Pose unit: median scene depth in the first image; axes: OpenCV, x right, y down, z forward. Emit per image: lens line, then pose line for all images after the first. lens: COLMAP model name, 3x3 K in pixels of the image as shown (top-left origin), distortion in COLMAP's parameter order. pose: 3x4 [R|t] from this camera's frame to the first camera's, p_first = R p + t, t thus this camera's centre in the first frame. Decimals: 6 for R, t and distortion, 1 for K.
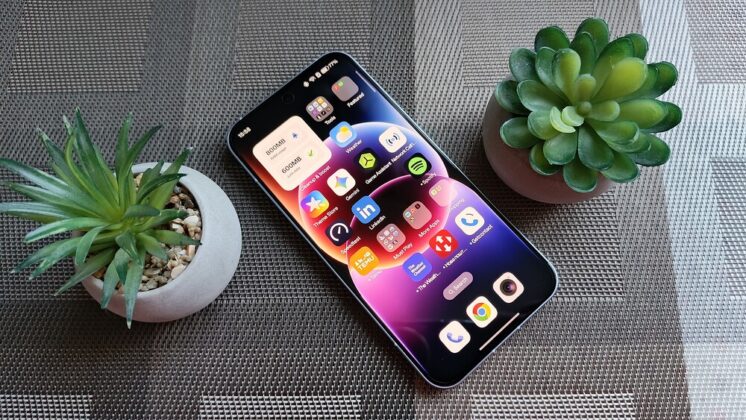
lens RADIAL K [[565.1, 0, 378.5], [0, 565.1, 205.1], [0, 0, 1]] dist [0.011757, -0.065949]
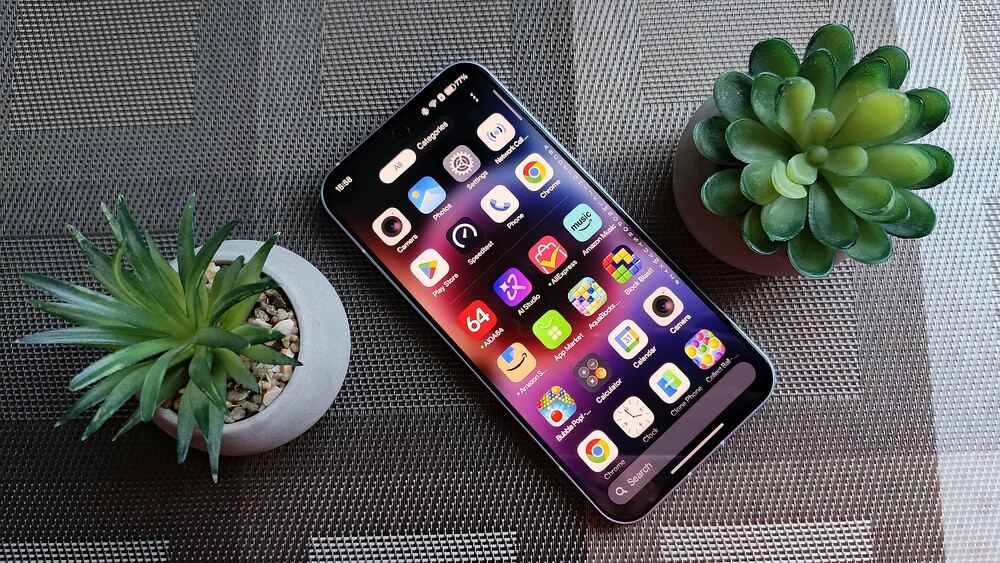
lens RADIAL K [[757.5, 0, 503.0], [0, 757.5, 280.4], [0, 0, 1]] dist [0.011757, -0.065949]
pose [[0.999532, -0.029751, -0.007083, -0.030146], [0.030425, 0.990822, 0.131702, -0.132946], [0.003099, -0.131856, 0.991264, 0.019072]]
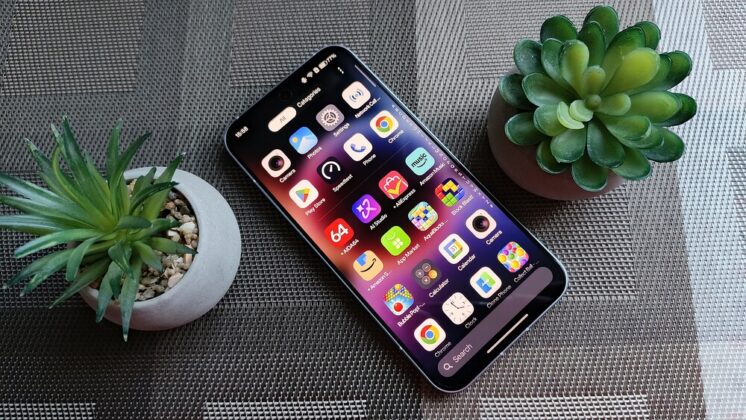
lens RADIAL K [[565.1, 0, 377.3], [0, 565.1, 206.0], [0, 0, 1]] dist [0.011757, -0.065949]
pose [[0.999598, -0.019379, -0.020675, 0.014030], [0.020028, 0.999297, 0.031683, -0.028744], [0.020046, -0.032085, 0.999284, 0.030523]]
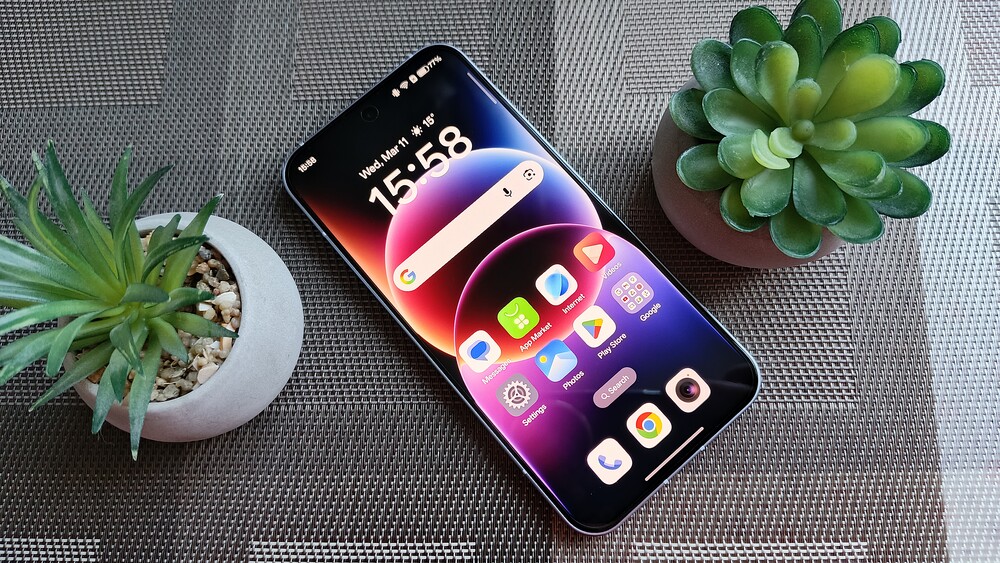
lens RADIAL K [[757.5, 0, 501.2], [0, 757.5, 279.3], [0, 0, 1]] dist [0.011757, -0.065949]
pose [[0.999675, -0.003000, -0.025320, 0.024538], [0.004360, 0.998540, 0.053834, -0.038715], [0.025121, -0.053927, 0.998229, 0.074045]]
